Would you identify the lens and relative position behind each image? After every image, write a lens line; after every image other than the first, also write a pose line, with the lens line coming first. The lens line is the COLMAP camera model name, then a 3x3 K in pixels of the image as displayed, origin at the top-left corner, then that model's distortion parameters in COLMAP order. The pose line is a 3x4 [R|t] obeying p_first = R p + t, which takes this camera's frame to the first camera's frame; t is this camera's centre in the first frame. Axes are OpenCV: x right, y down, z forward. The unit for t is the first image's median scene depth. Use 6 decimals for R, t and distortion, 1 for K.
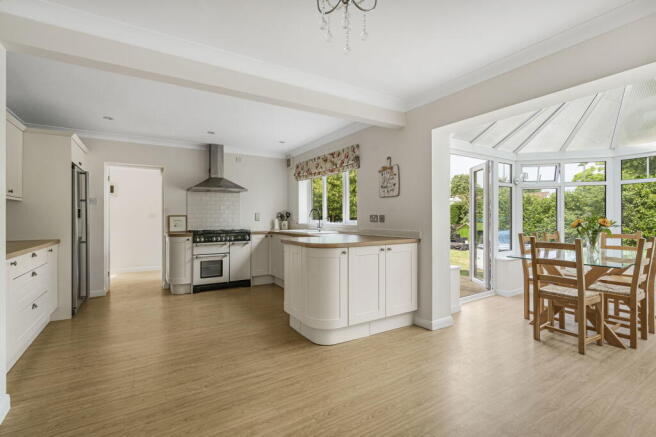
lens RADIAL K [[301.6, 0, 331.4], [0, 301.6, 219.1], [0, 0, 1]] dist [0.003473, 0.000105]
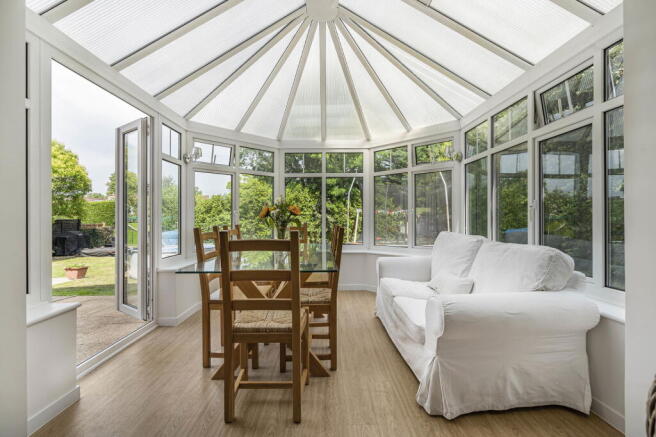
lens RADIAL K [[301.6, 0, 330.4], [0, 301.6, 220.1], [0, 0, 1]] dist [0.003473, 0.000105]
pose [[0.534674, -0.000226, 0.845058, 0.263828], [-0.001230, 0.999999, 0.001046, 0.033732], [-0.845057, -0.001598, 0.534673, 0.461090]]
